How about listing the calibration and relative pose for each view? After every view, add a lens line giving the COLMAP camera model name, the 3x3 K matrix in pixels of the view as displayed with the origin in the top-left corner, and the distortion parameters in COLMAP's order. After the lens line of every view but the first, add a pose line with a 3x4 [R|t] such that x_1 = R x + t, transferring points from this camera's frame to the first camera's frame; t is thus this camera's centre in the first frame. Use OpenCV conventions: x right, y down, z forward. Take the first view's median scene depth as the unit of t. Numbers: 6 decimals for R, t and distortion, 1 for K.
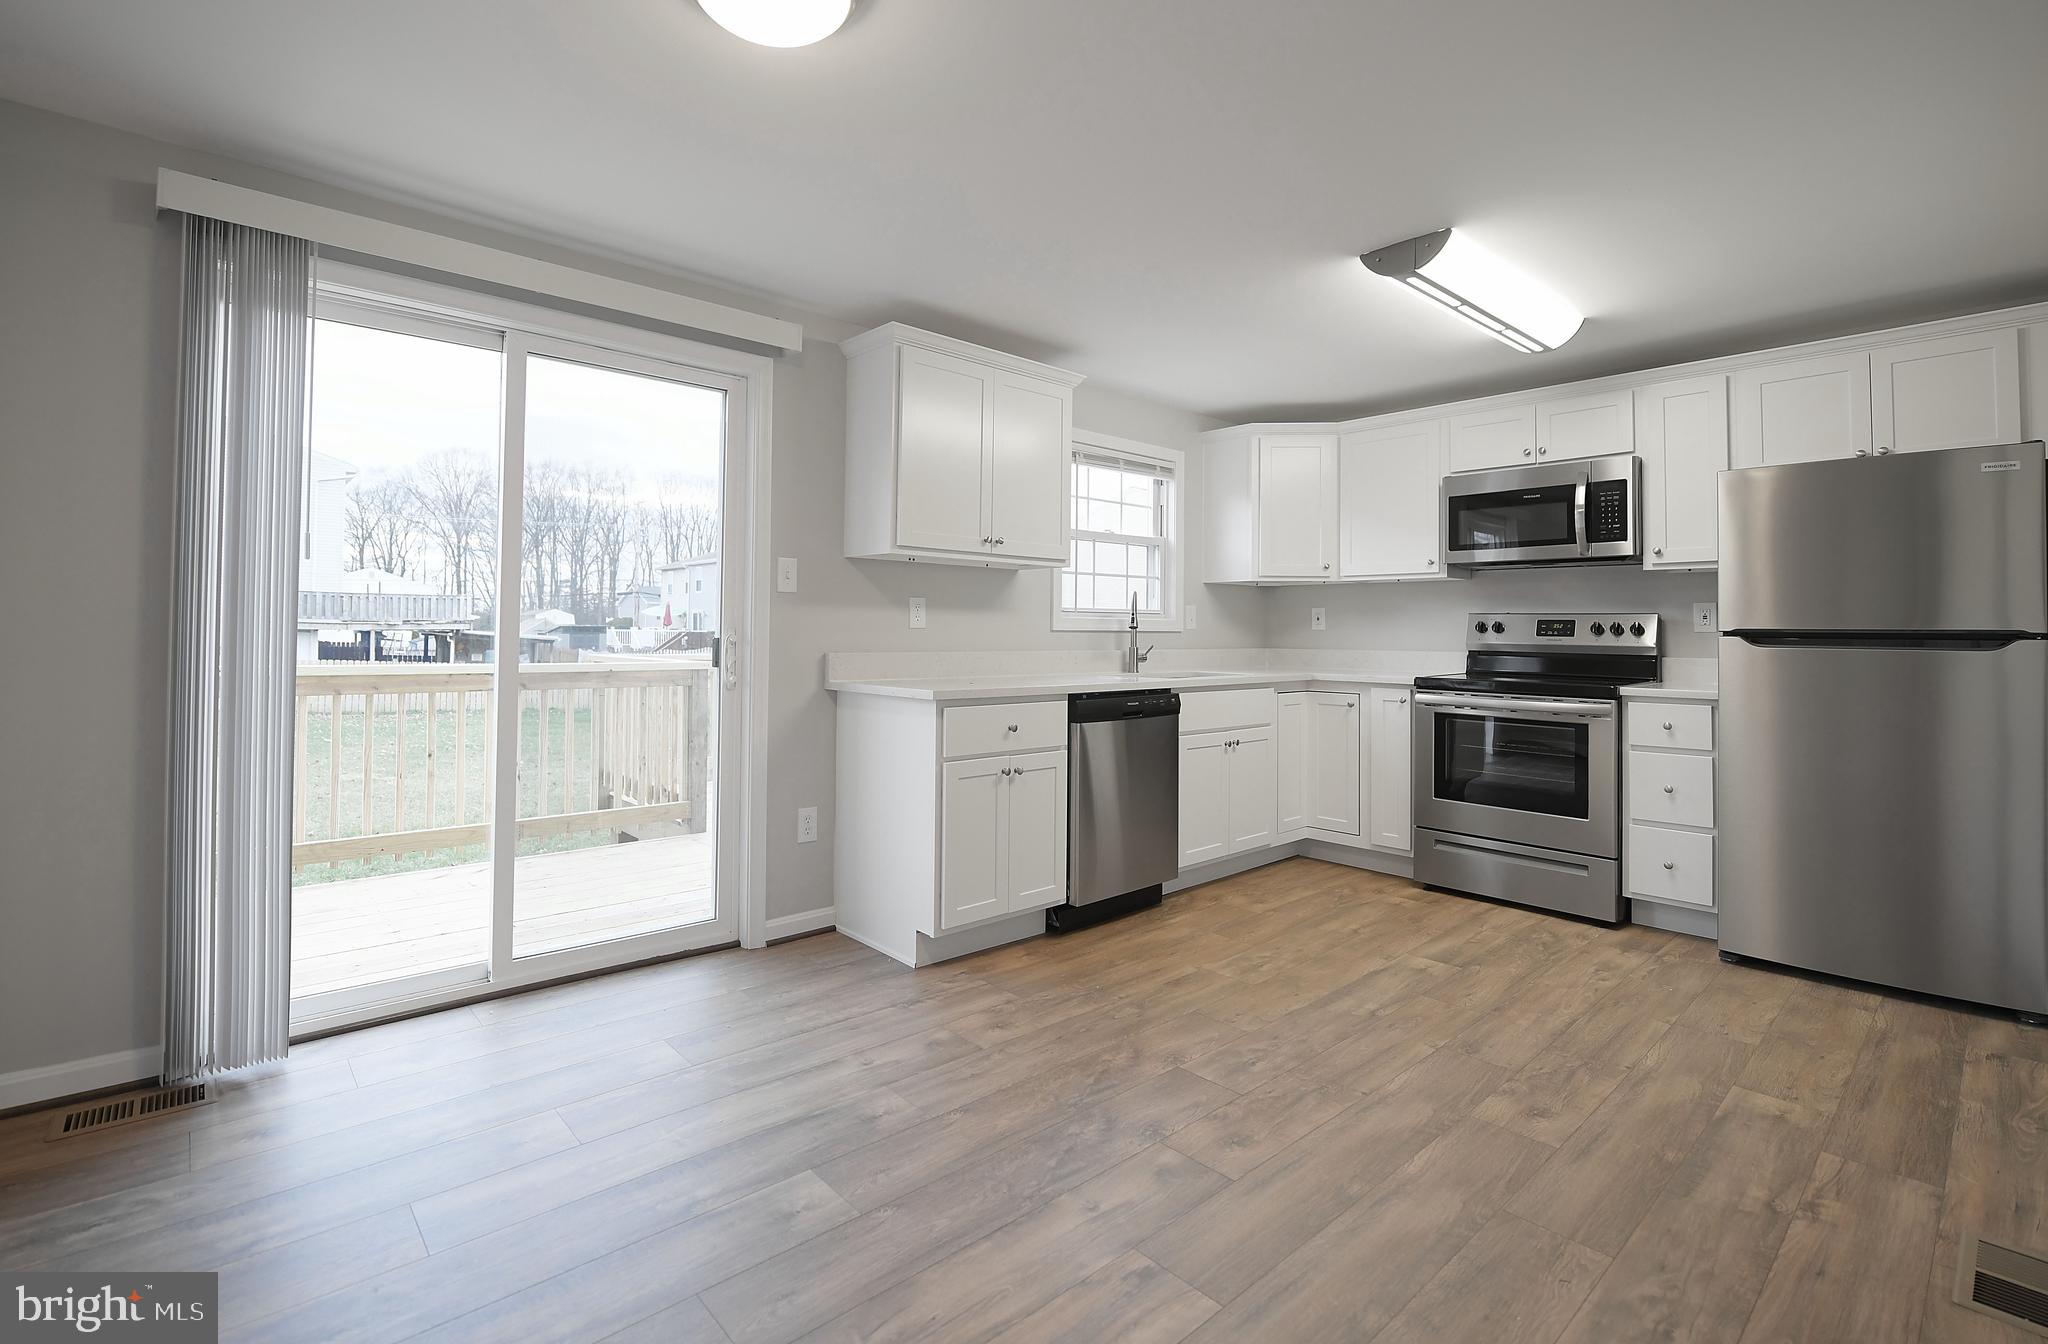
lens RADIAL K [[927.3, 0, 981.1], [0, 927.3, 613.2], [0, 0, 1]] dist [-0.003837, -0.005946]
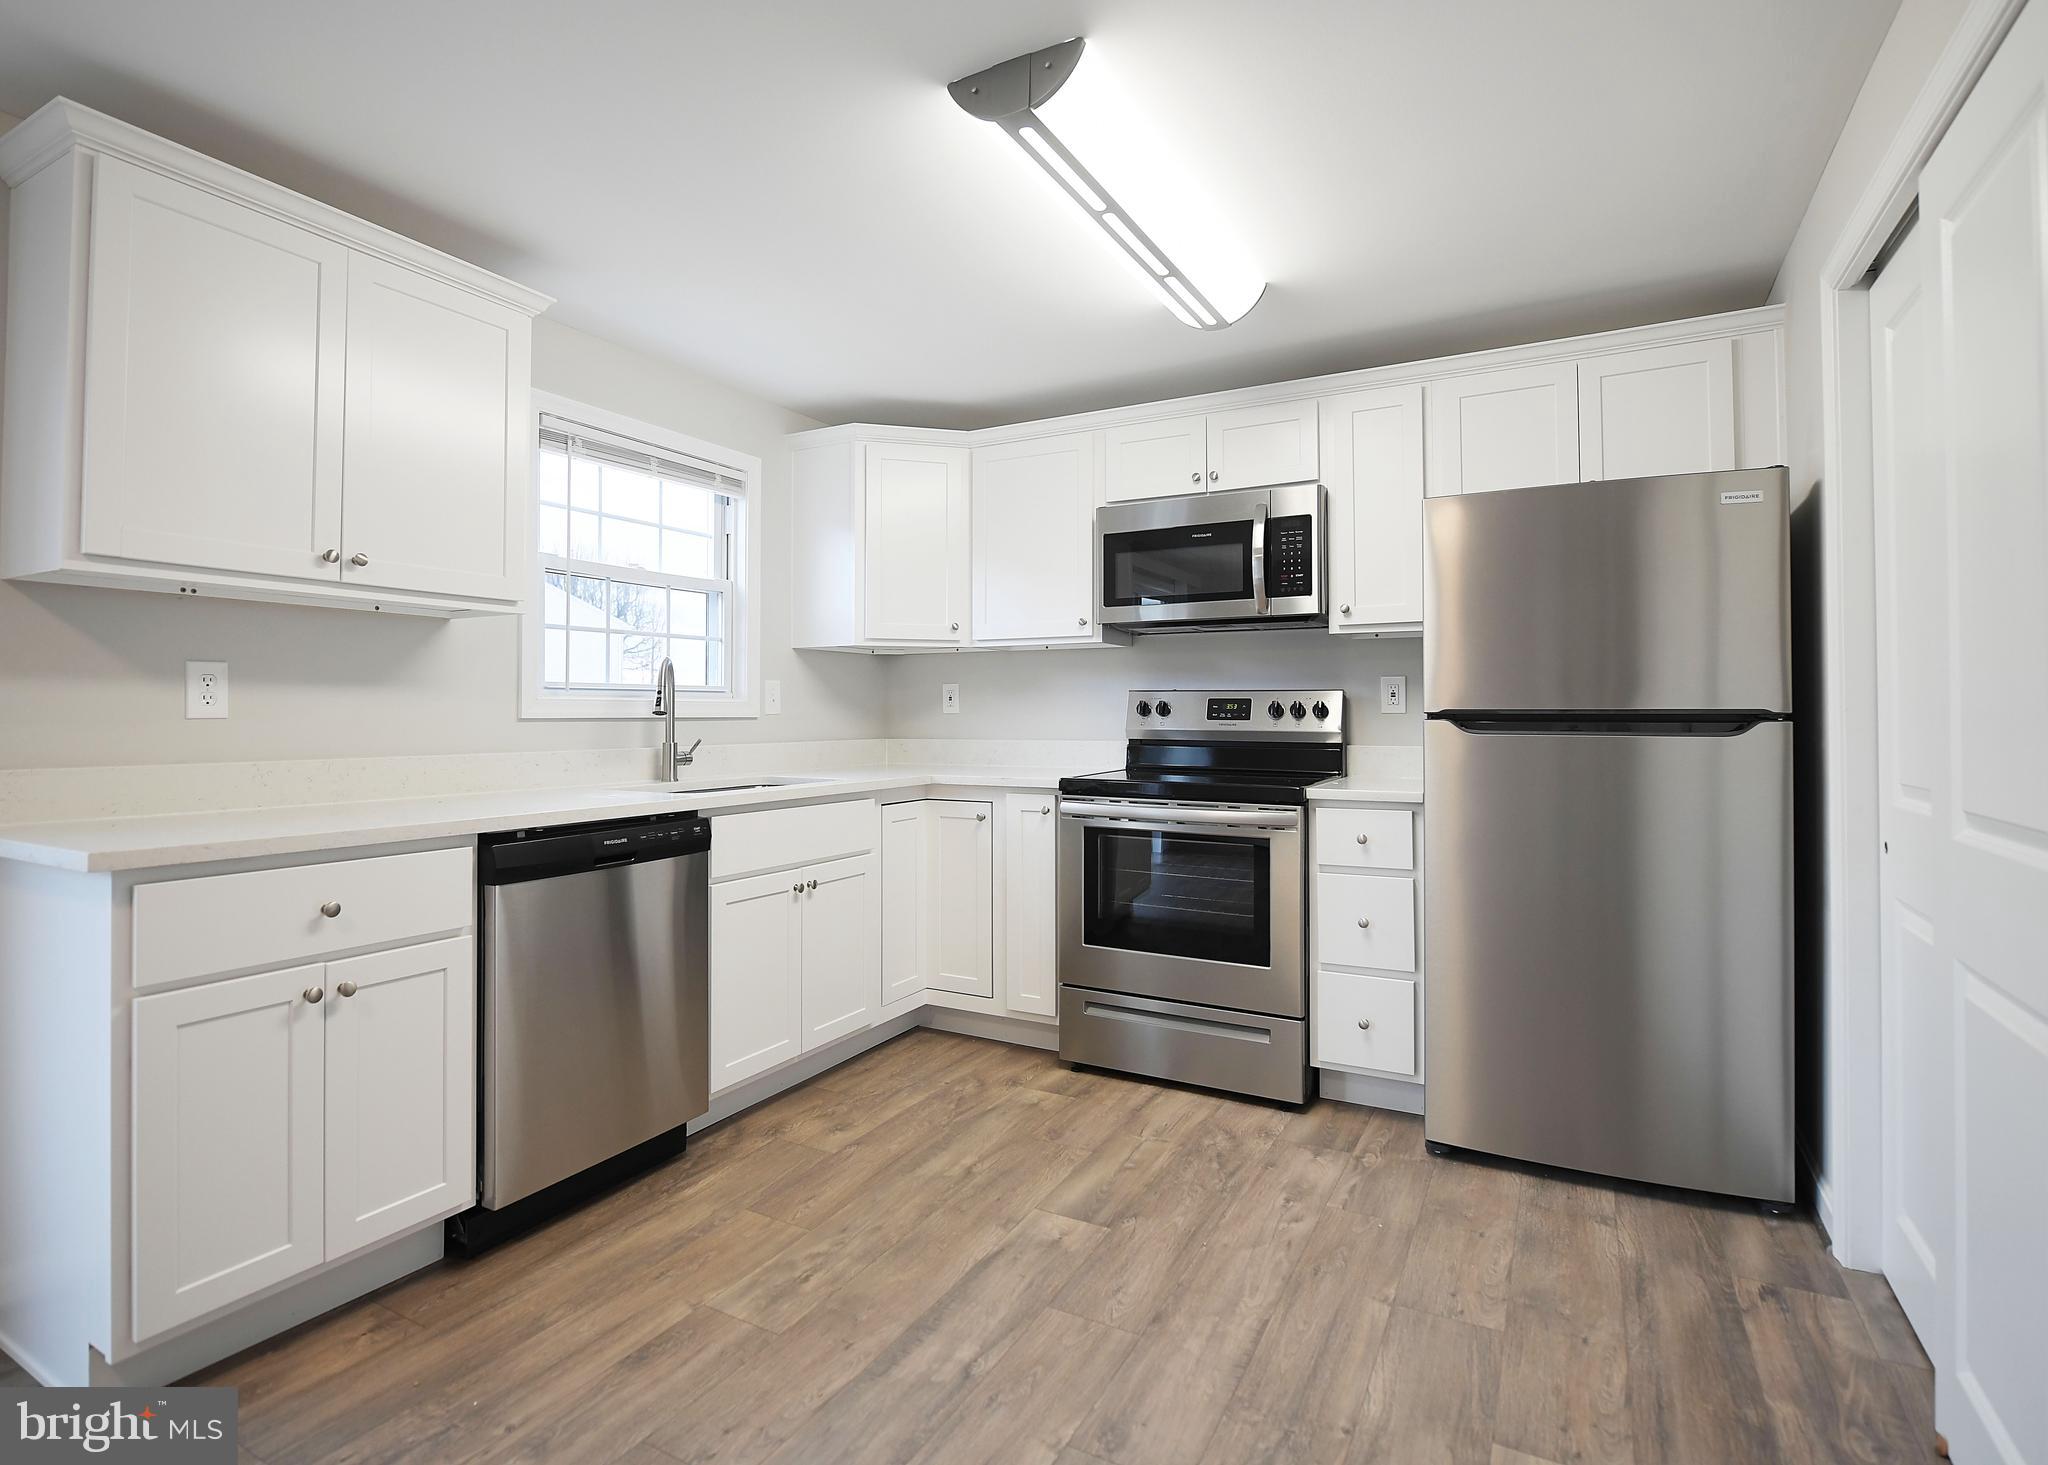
lens RADIAL K [[1027.8, 0, 993.8], [0, 1027.8, 696.9], [0, 0, 1]] dist [-0.003806, -0.001169]
pose [[0.943134, -0.003311, 0.332397, 0.179638], [0.002106, 0.999990, 0.003985, 0.002380], [-0.332407, -0.003058, 0.943131, 0.305666]]
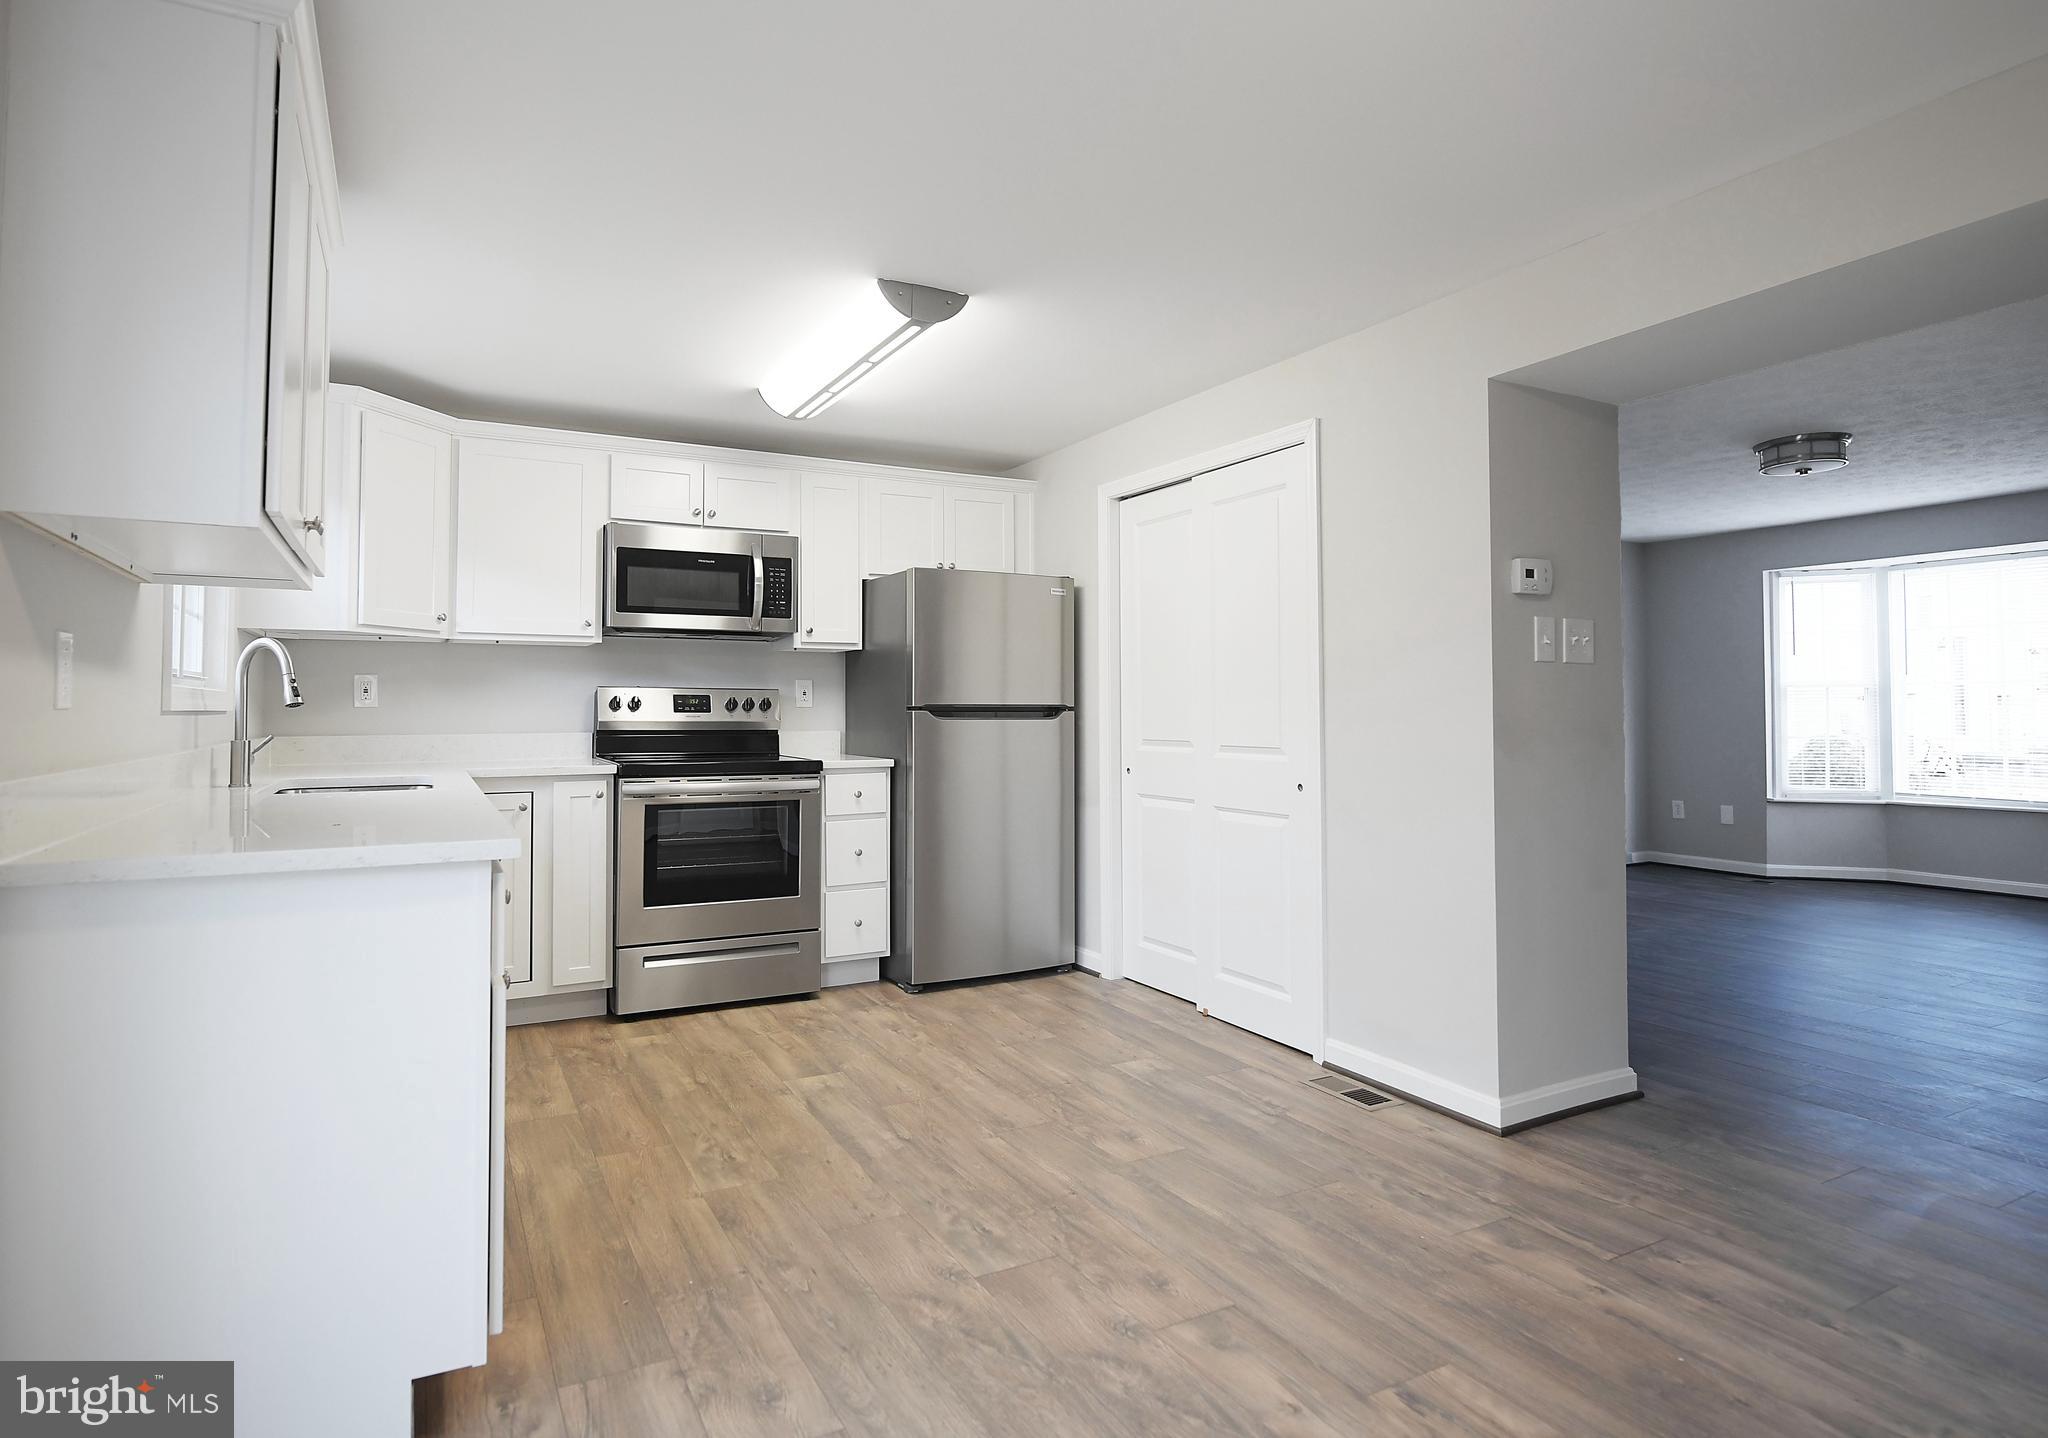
lens RADIAL K [[1105.7, 0, 990.1], [0, 1105.7, 678.1], [0, 0, 1]] dist [-0.000749, -0.000522]
pose [[0.231842, 0.019672, 0.972555, -0.475702], [-0.014731, 0.999752, -0.016710, 0.005451], [-0.972642, -0.010453, 0.232074, 0.540816]]
